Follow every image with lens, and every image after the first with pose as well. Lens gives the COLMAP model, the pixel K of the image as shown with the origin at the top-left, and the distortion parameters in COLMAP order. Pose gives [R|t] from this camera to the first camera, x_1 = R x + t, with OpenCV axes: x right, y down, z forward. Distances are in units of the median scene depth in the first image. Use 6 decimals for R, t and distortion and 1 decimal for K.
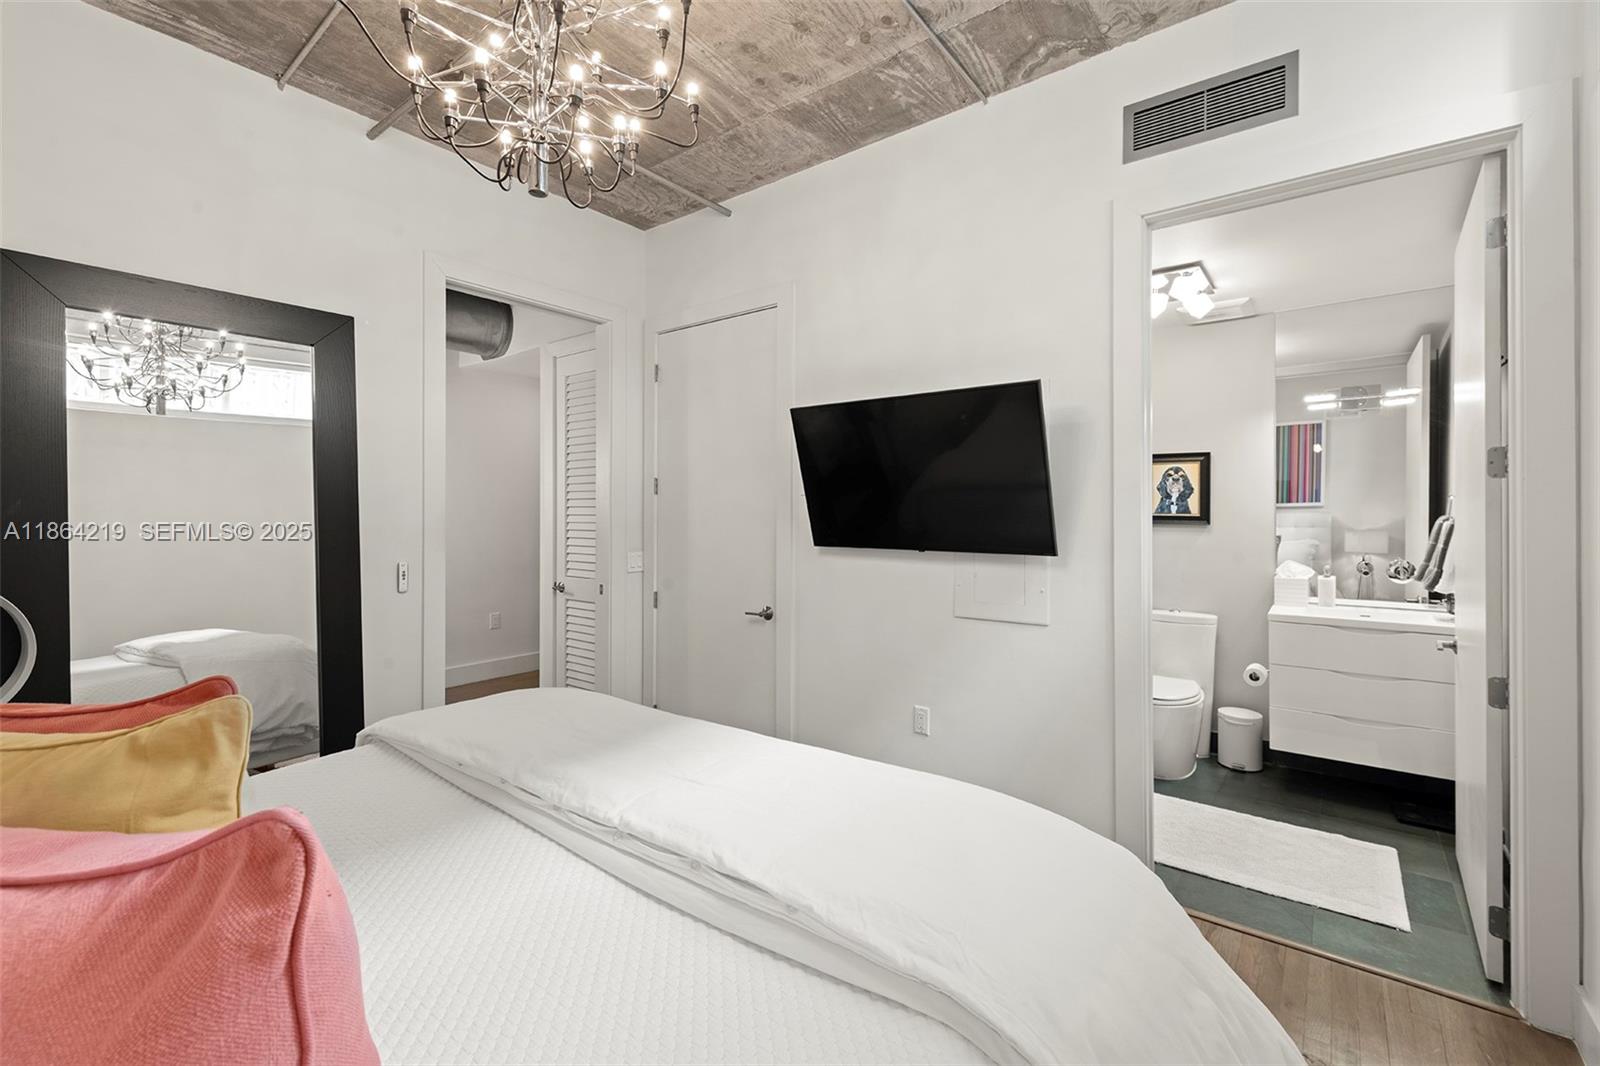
lens RADIAL K [[695.0, 0, 806.7], [0, 695.0, 521.2], [0, 0, 1]] dist [-0.004791, -0.000332]
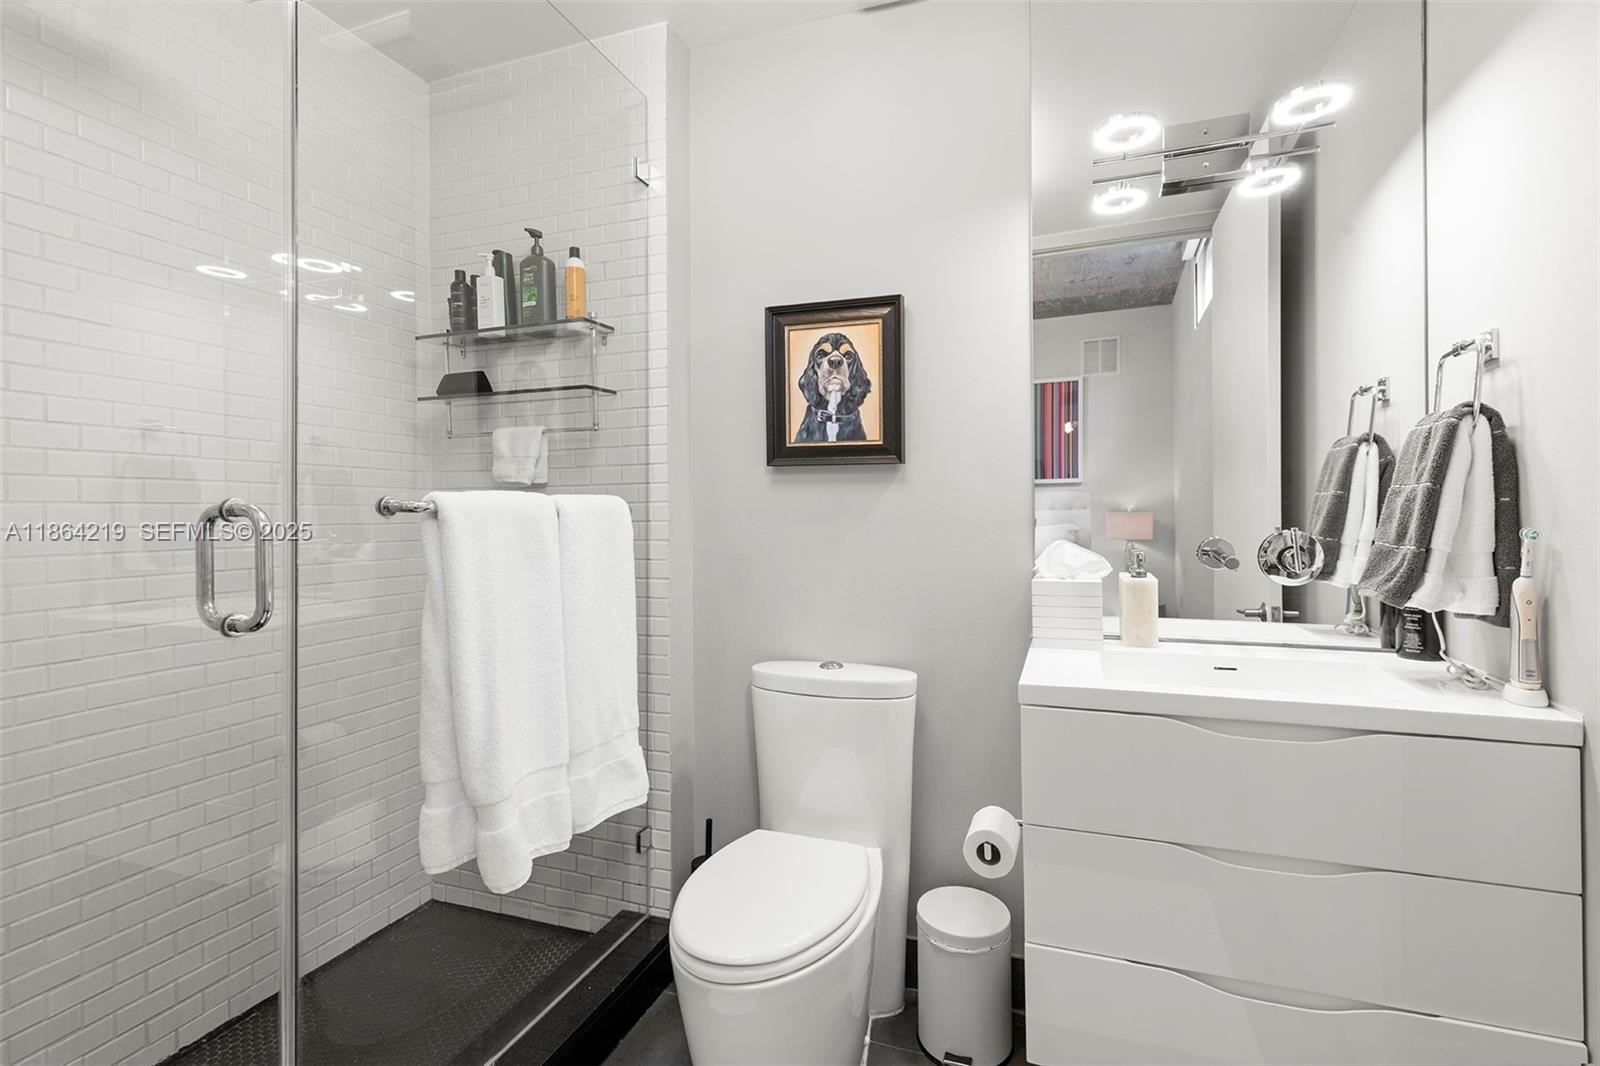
lens RADIAL K [[730.9, 0, 799.4], [0, 730.9, 530.8], [0, 0, 1]] dist [0.001463, 0.000075]
pose [[0.957108, -0.009305, 0.289582, 0.376719], [0.007370, 0.999943, 0.007772, 0.042806], [-0.289637, -0.005304, 0.957122, 0.565279]]
